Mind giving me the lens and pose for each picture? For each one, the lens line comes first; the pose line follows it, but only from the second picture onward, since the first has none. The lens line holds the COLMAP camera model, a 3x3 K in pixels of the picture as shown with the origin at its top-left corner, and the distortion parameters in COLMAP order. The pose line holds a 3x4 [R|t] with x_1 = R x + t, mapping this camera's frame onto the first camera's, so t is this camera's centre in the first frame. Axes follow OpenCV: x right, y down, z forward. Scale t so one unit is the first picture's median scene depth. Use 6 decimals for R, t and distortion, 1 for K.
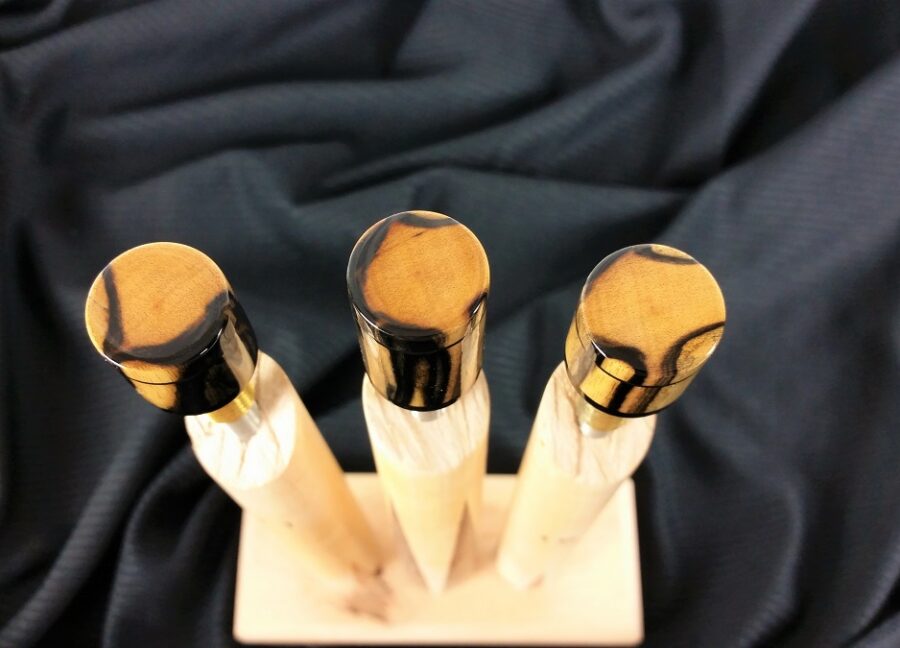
lens RADIAL K [[1024.1, 0, 450.4], [0, 1024.1, 333.1], [0, 0, 1]] dist [-0.005737, 0.000000]
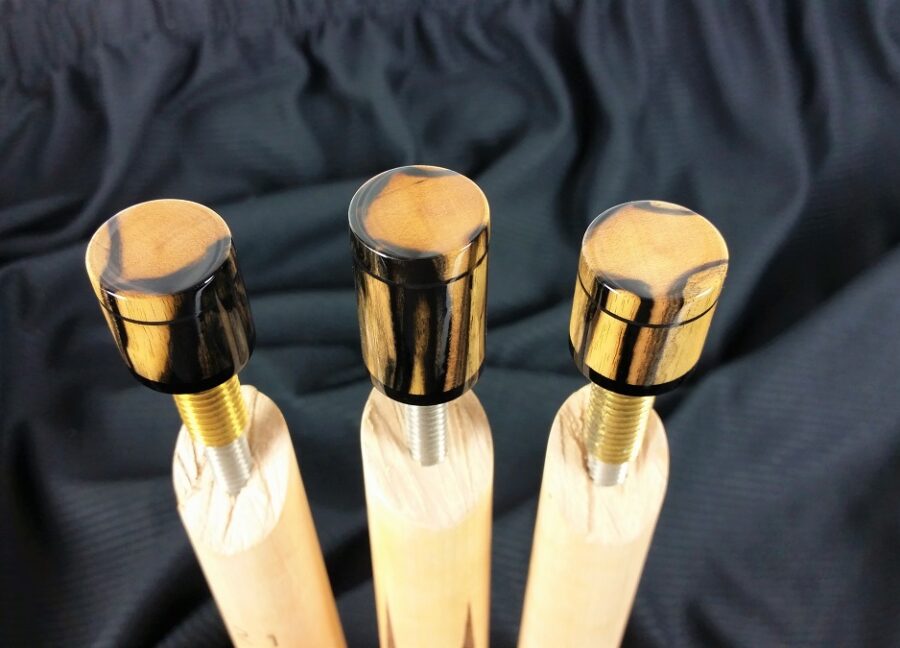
lens RADIAL K [[1024.1, 0, 444.6], [0, 1024.1, 321.0], [0, 0, 1]] dist [-0.005737, 0.000000]
pose [[0.999976, -0.003651, -0.005882, -0.001215], [0.001482, 0.942834, -0.333258, 0.354557], [0.006762, 0.333242, 0.942817, 0.077943]]
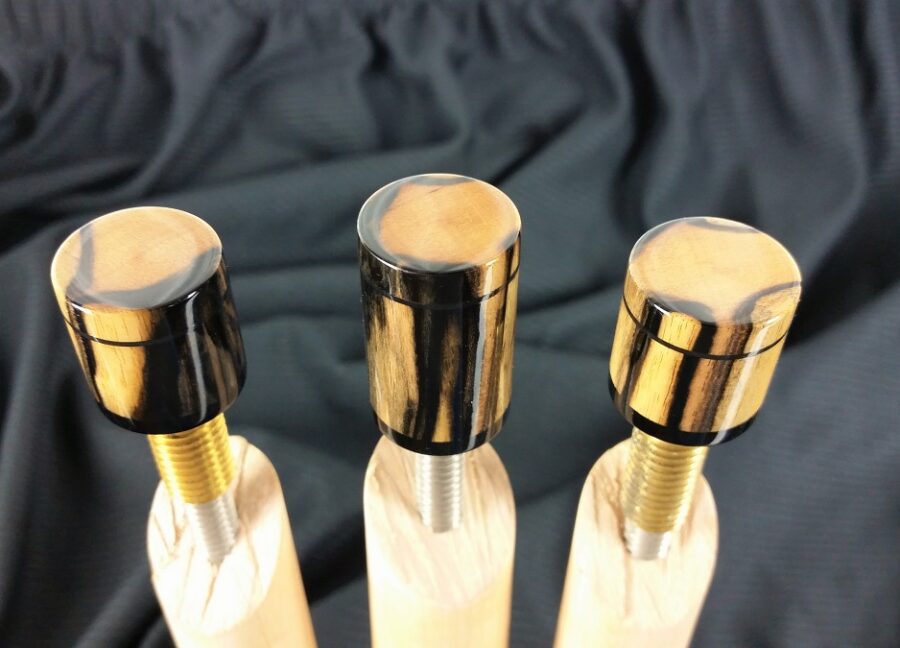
lens RADIAL K [[1024.1, 0, 436.5], [0, 1024.1, 311.2], [0, 0, 1]] dist [-0.005737, 0.000000]
pose [[0.999842, 0.011145, -0.013871, -0.020659], [-0.016023, 0.902934, -0.429481, 0.358674], [0.007737, 0.429636, 0.902969, 0.230305]]
